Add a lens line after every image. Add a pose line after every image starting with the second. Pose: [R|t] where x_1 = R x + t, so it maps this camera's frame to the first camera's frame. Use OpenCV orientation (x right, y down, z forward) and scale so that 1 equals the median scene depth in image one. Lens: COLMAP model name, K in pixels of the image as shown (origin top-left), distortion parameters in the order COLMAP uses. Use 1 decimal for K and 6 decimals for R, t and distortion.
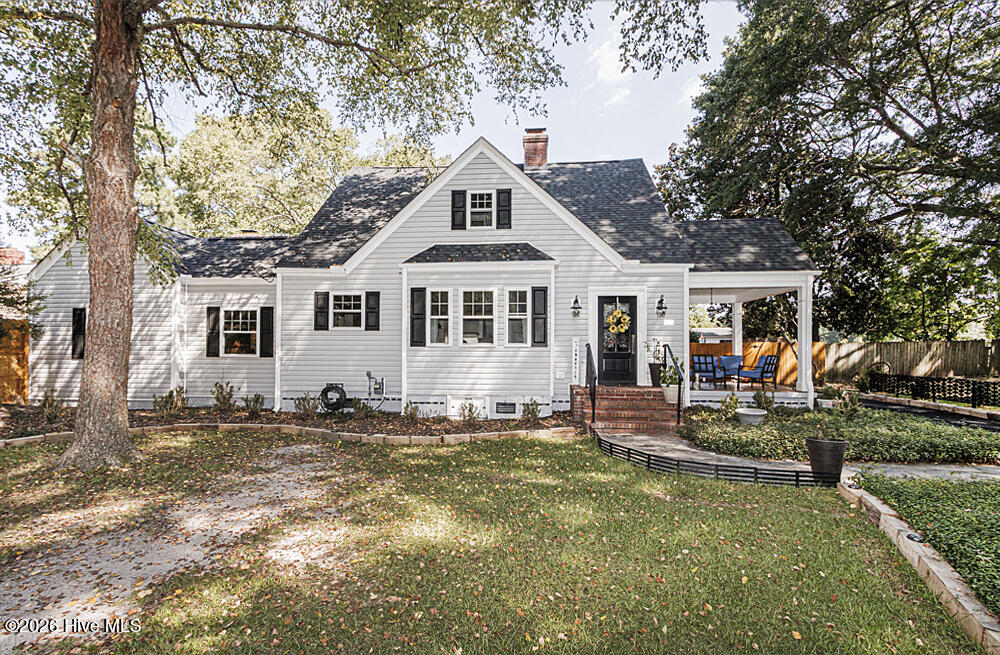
lens RADIAL K [[468.2, 0, 499.6], [0, 468.2, 333.3], [0, 0, 1]] dist [-0.000104, 0.000430]
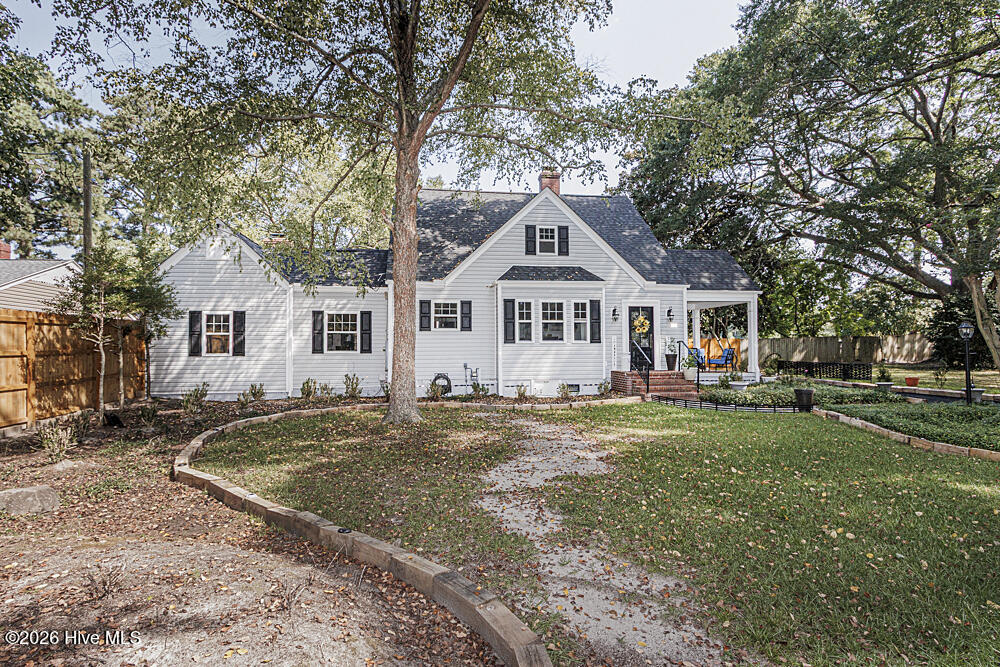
lens RADIAL K [[511.9, 0, 500.0], [0, 511.9, 323.7], [0, 0, 1]] dist [0.001473, -0.000430]
pose [[0.969396, 0.003062, 0.245484, -0.528534], [-0.000743, 0.999954, -0.009537, -0.013128], [-0.245502, 0.009063, 0.969354, -0.379666]]
